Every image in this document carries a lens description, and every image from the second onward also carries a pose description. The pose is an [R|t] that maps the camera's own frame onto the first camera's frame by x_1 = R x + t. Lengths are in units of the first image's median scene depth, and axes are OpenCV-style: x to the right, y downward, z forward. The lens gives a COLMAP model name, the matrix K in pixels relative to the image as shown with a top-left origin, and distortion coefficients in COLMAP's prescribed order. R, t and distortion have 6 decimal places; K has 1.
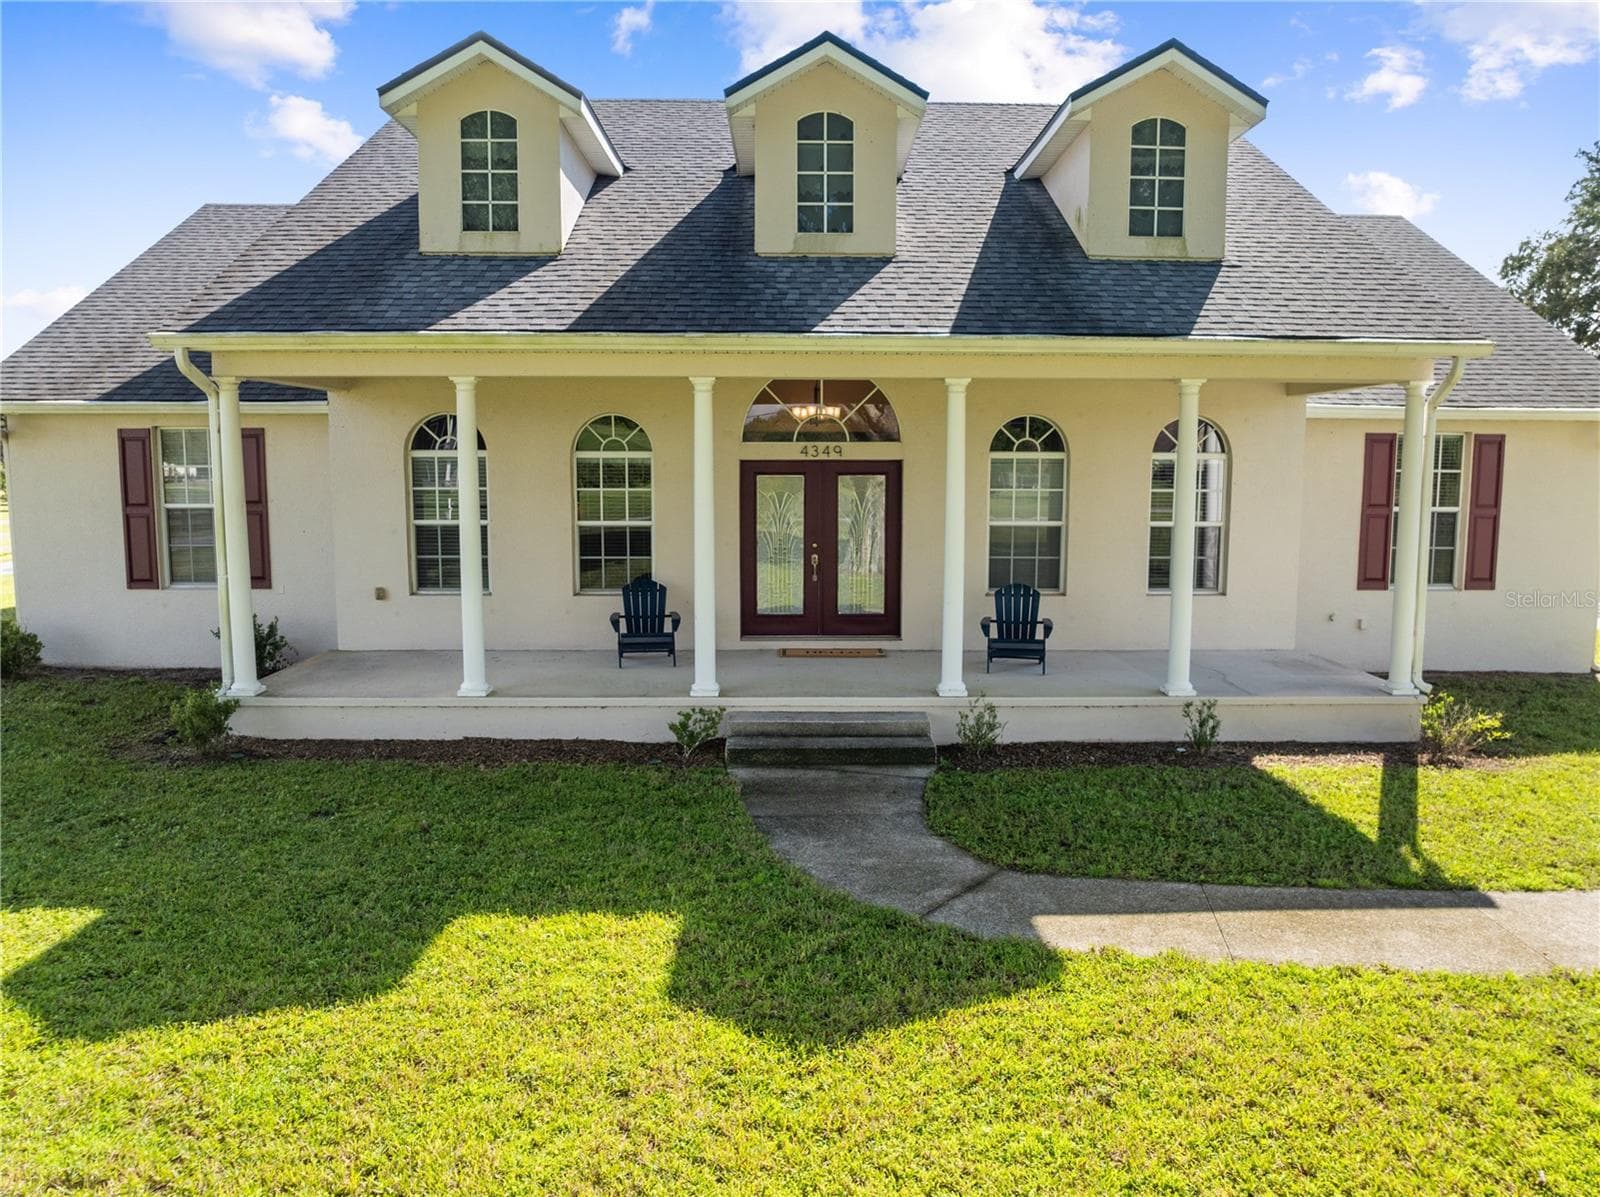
lens RADIAL K [[1145.2, 0, 800.0], [0, 1145.2, 598.5], [0, 0, 1]] dist [-0.031751, -0.002008]
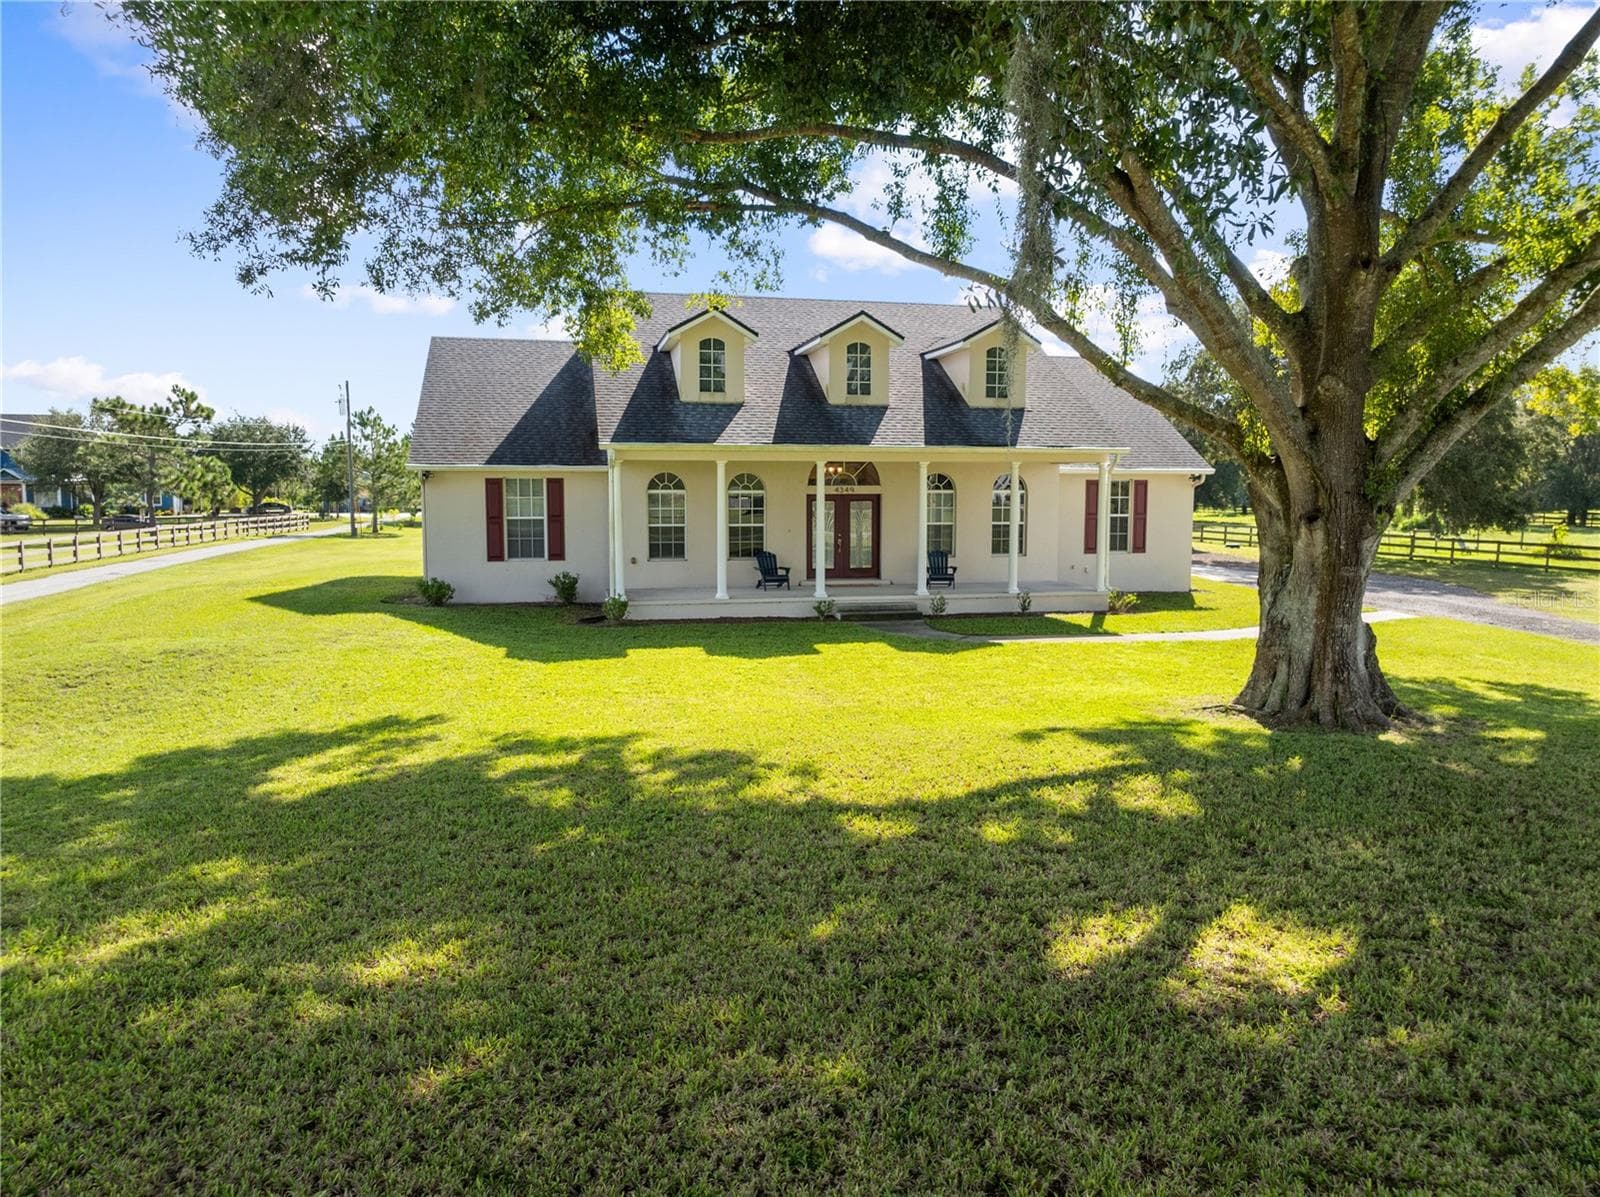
lens RADIAL K [[1145.2, 0, 800.0], [0, 1145.2, 598.5], [0, 0, 1]] dist [-0.031751, -0.002008]
pose [[0.977478, -0.022224, 0.209863, -0.546776], [0.024126, 0.999688, -0.006504, 0.089290], [-0.209653, 0.011421, 0.977709, -1.122904]]
